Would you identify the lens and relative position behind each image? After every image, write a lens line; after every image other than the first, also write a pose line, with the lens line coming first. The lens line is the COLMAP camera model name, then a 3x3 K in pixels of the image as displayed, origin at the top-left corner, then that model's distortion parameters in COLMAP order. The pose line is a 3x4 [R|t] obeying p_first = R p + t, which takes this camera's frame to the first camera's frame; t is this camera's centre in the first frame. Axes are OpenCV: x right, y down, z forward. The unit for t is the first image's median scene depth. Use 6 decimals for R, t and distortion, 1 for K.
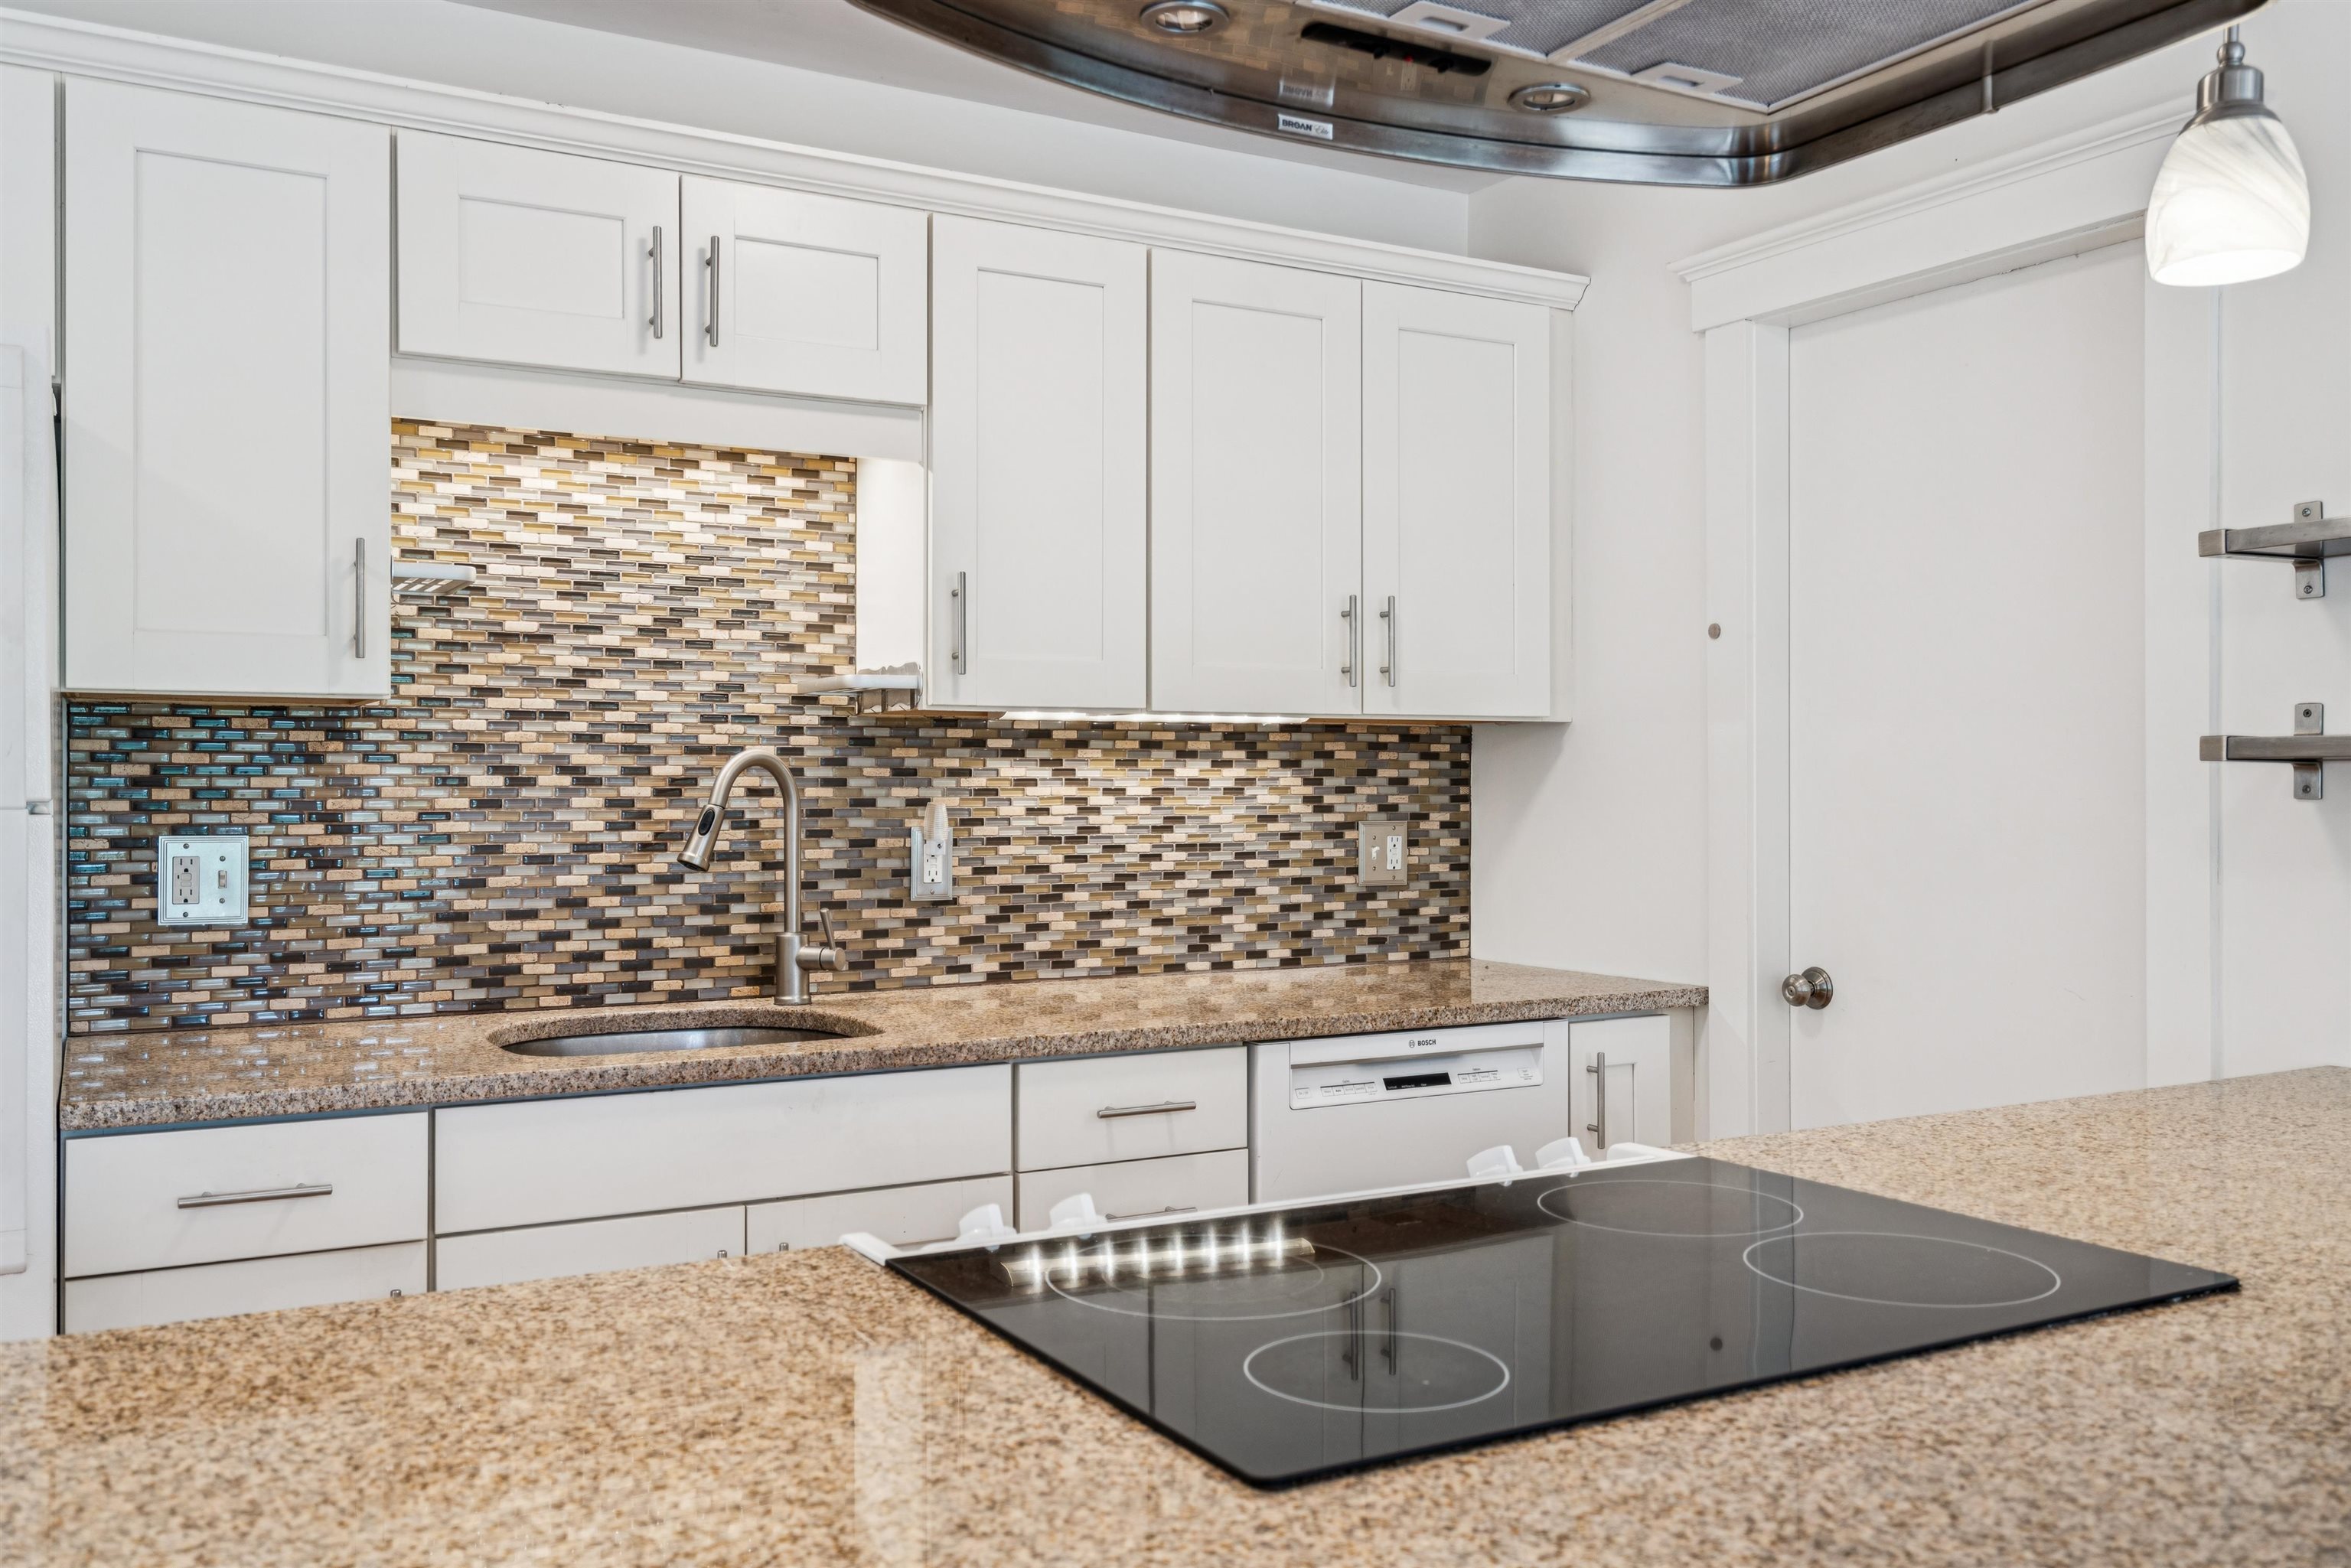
lens RADIAL K [[1927.5, 0, 1175.5], [0, 1927.5, 784.0], [0, 0, 1]] dist [0.001453, 0.001823]
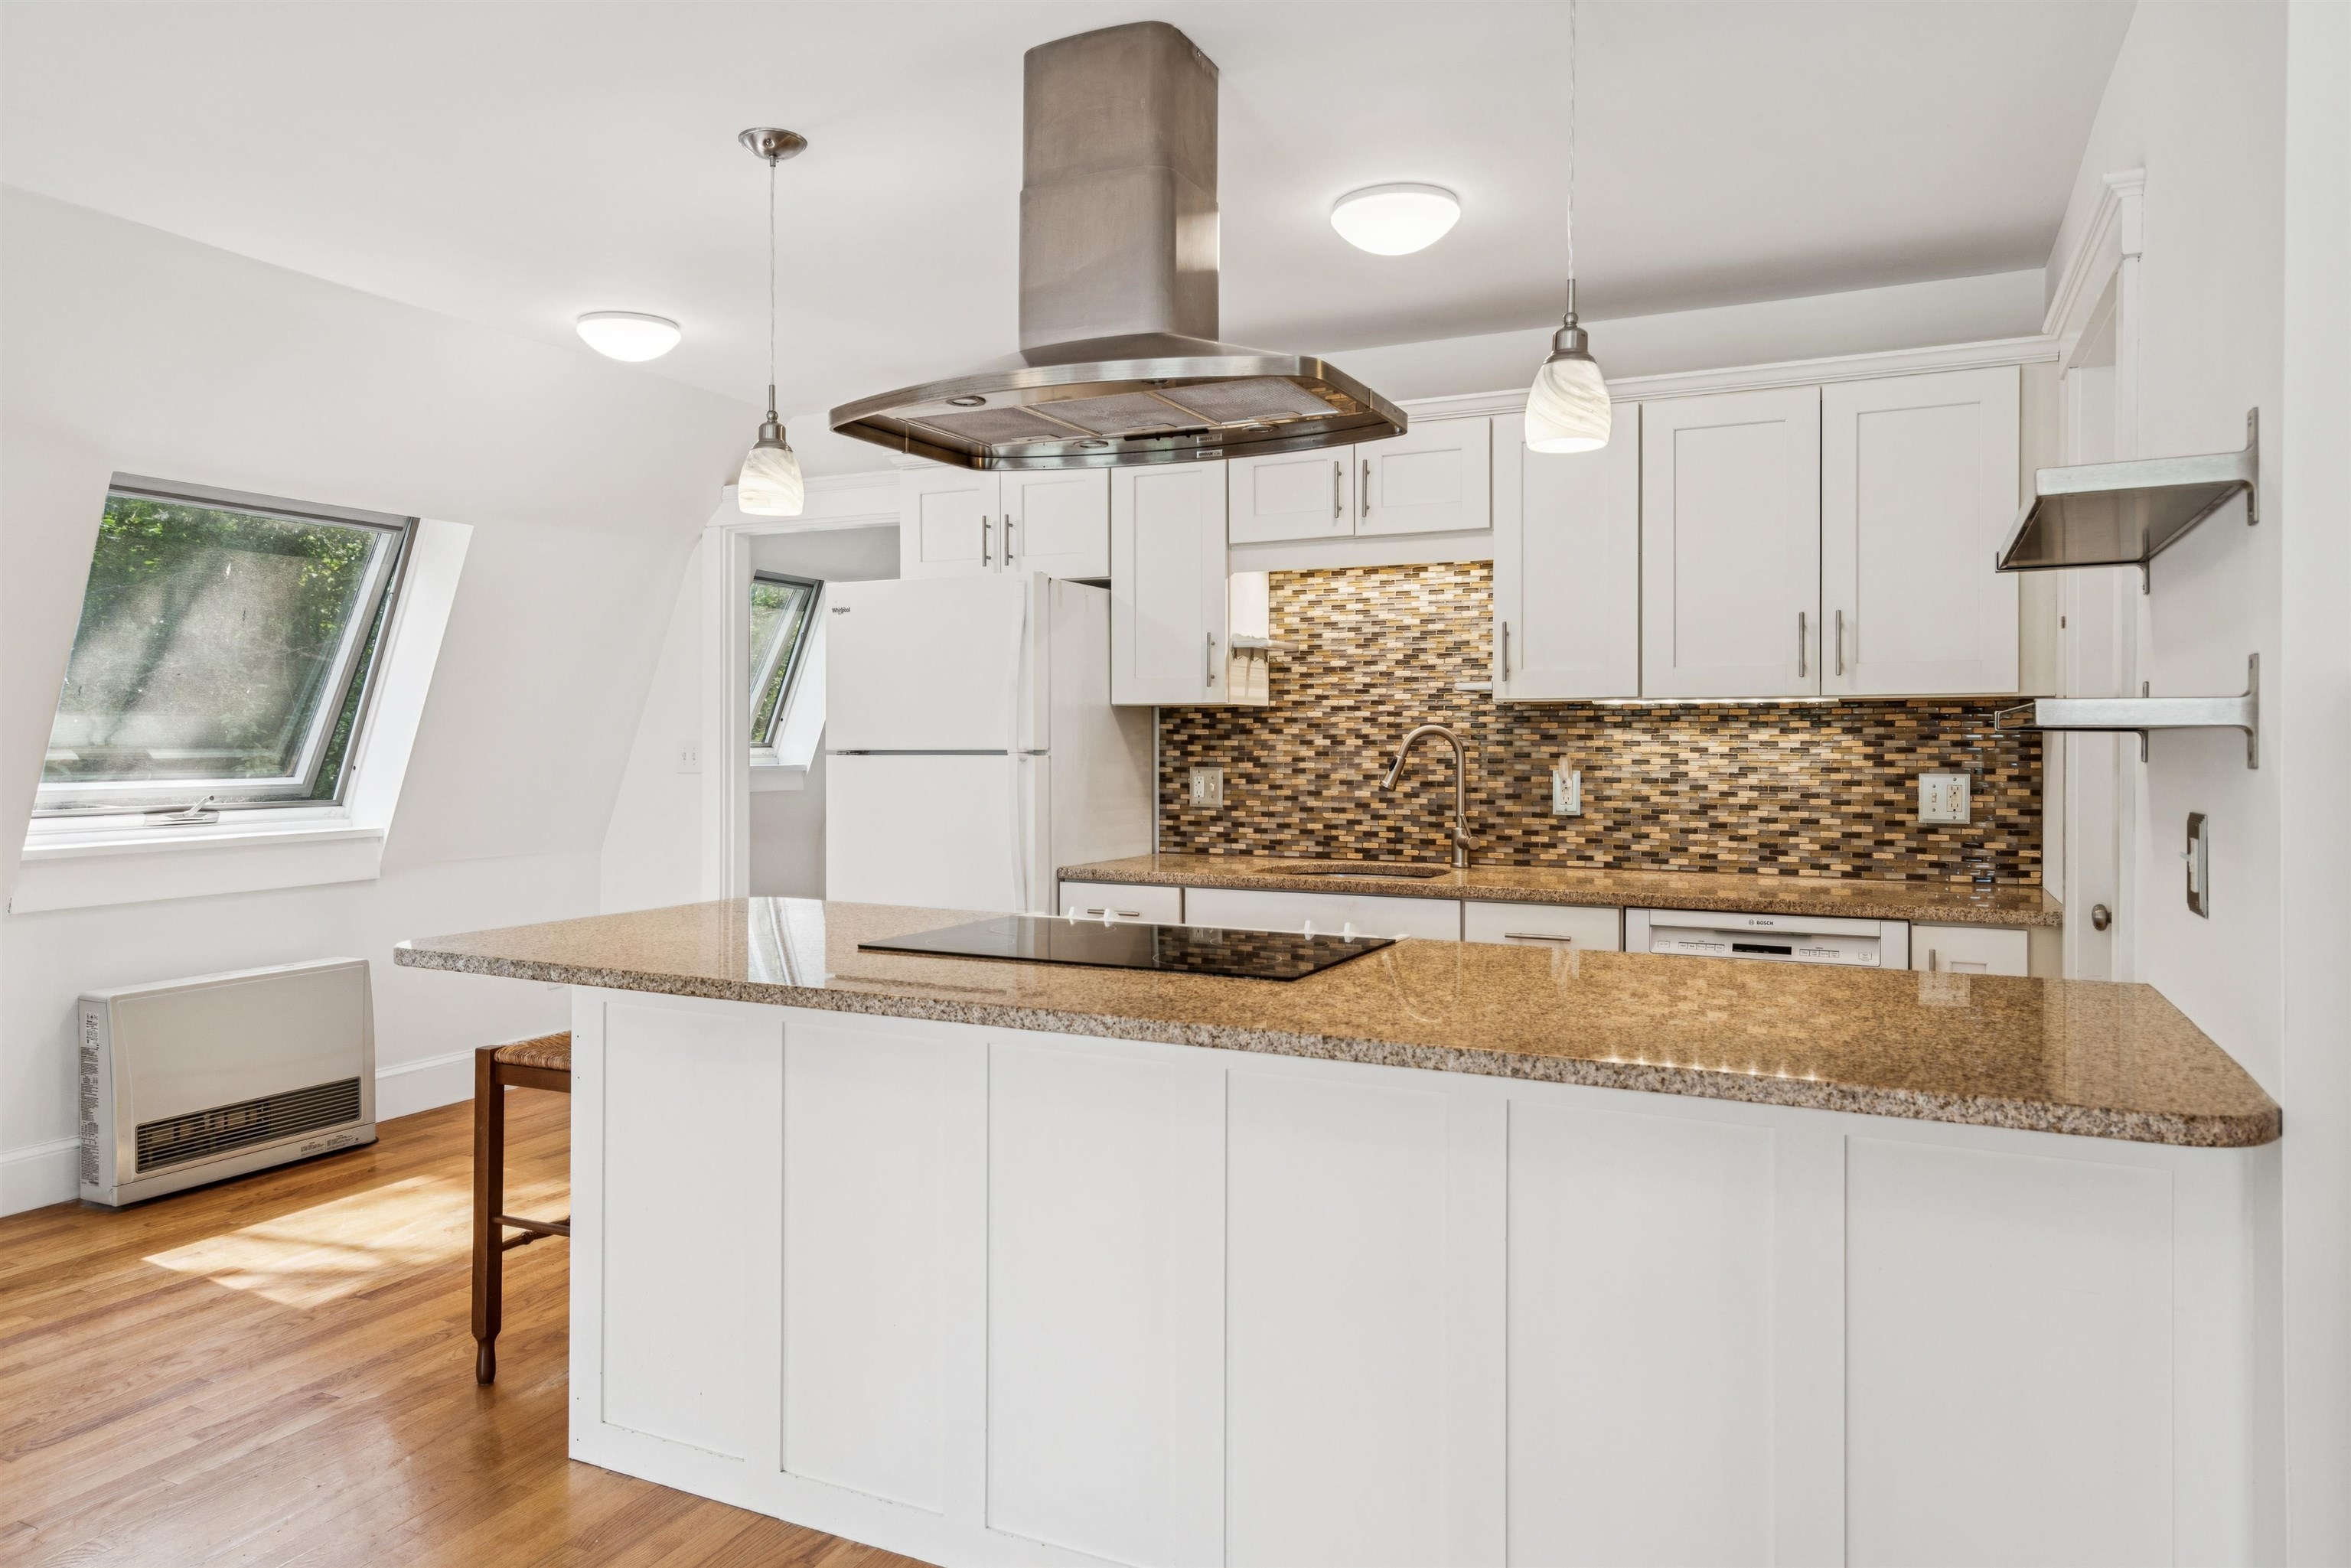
lens RADIAL K [[1490.5, 0, 1173.4], [0, 1490.5, 755.0], [0, 0, 1]] dist [-0.000523, -0.000022]
pose [[0.570889, 0.007229, -0.820995, 0.738098], [-0.003392, 0.999973, 0.006446, 0.001945], [0.821020, -0.000895, 0.570899, -0.004977]]
